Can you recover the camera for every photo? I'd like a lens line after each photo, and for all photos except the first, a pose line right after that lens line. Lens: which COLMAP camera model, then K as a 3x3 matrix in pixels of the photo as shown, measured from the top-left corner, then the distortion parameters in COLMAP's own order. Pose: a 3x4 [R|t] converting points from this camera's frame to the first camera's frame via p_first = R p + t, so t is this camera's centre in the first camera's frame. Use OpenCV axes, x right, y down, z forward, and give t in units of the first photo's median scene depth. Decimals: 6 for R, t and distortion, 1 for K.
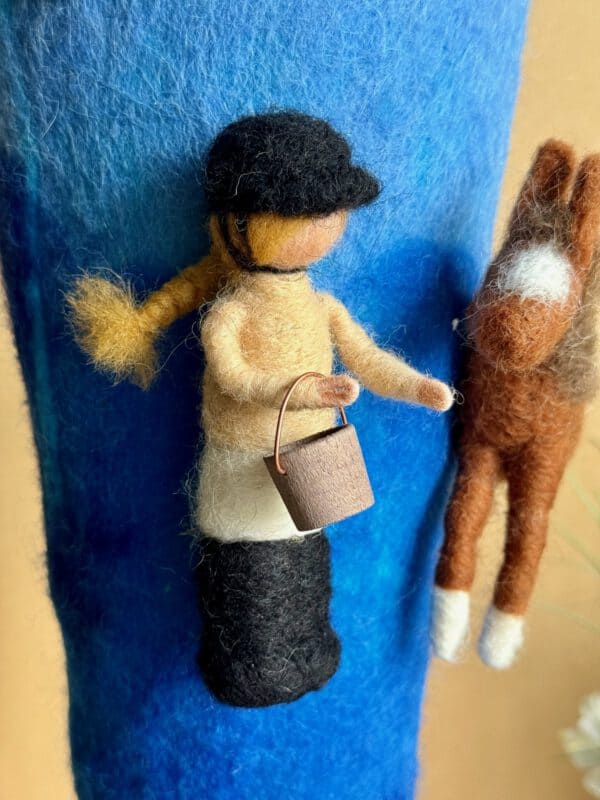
lens RADIAL K [[1118.3, 0, 300.1], [0, 1118.3, 399.8], [0, 0, 1]] dist [-0.005060, 0.000000]
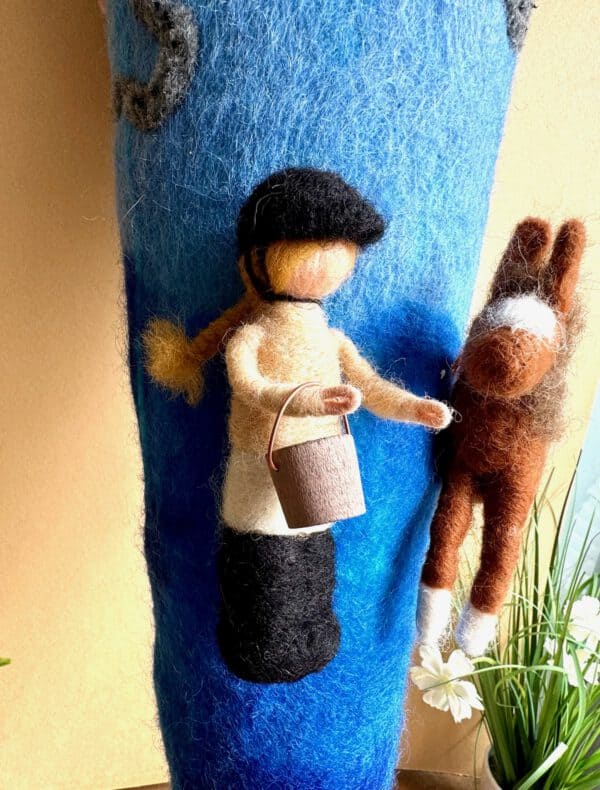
lens RADIAL K [[369.1, 0, 281.6], [0, 369.1, 425.1], [0, 0, 1]] dist [-0.022618, -0.000707]
pose [[0.980043, 0.034820, -0.195712, 0.044765], [-0.060822, 0.989847, -0.128463, 0.060018], [0.189252, 0.137803, 0.972211, 0.601149]]
